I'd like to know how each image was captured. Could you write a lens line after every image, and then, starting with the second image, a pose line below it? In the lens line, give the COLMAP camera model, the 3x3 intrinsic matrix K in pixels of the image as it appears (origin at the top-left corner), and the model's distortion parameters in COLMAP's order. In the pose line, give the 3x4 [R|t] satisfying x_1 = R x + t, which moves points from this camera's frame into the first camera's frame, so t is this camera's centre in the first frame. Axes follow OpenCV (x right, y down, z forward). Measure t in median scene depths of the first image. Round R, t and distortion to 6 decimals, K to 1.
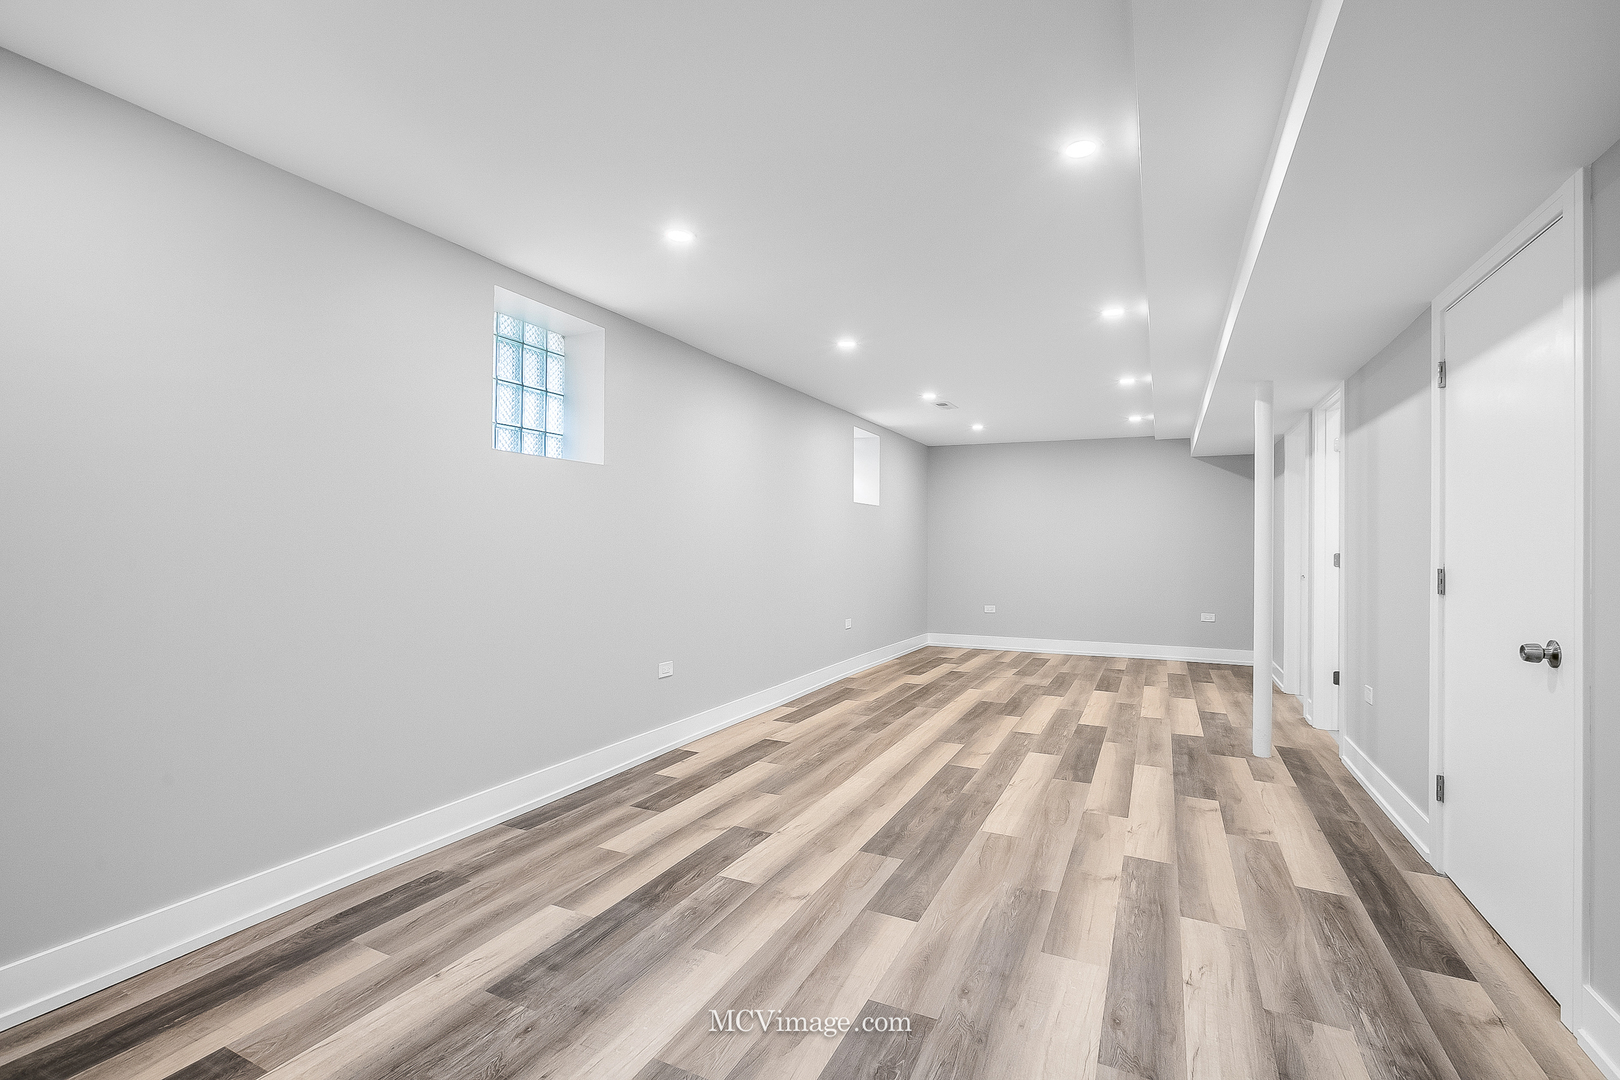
lens RADIAL K [[731.0, 0, 811.1], [0, 731.0, 549.0], [0, 0, 1]] dist [-0.007369, -0.000078]
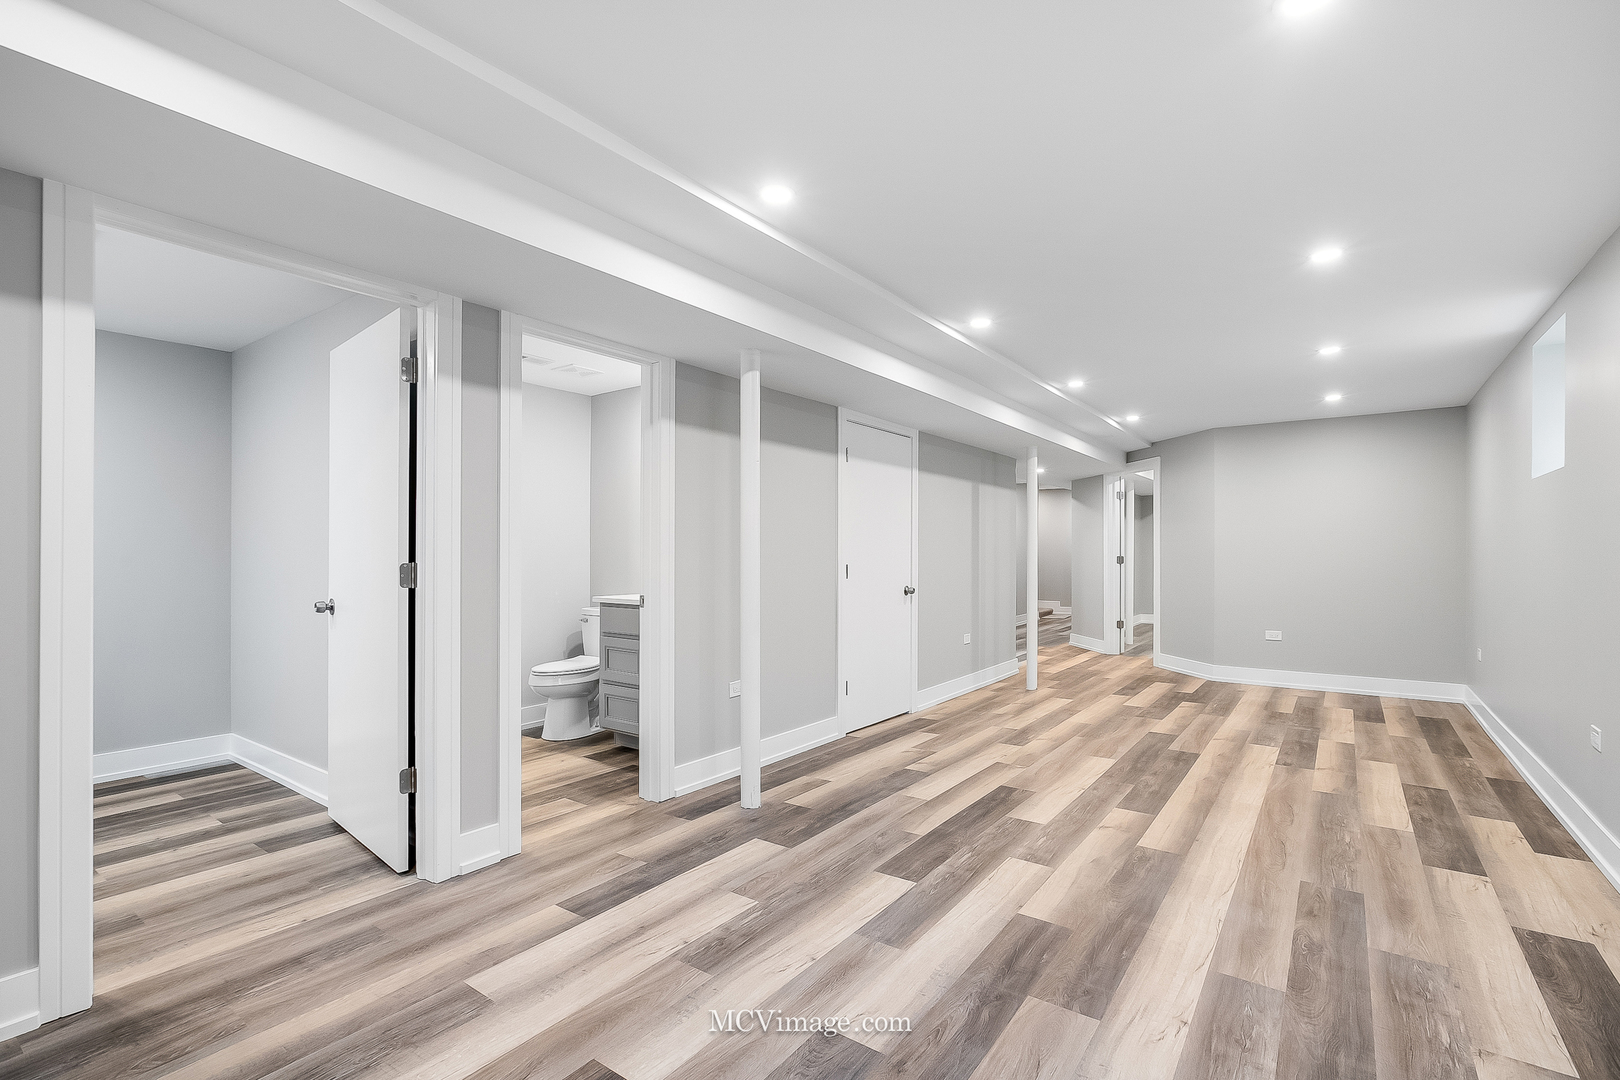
lens RADIAL K [[731.0, 0, 805.1], [0, 731.0, 545.6], [0, 0, 1]] dist [-0.007369, -0.000078]
pose [[-0.982297, -0.005363, 0.187255, 0.470984], [-0.006957, 0.999945, -0.007858, -0.007007], [-0.187203, -0.009022, -0.982280, 2.097856]]
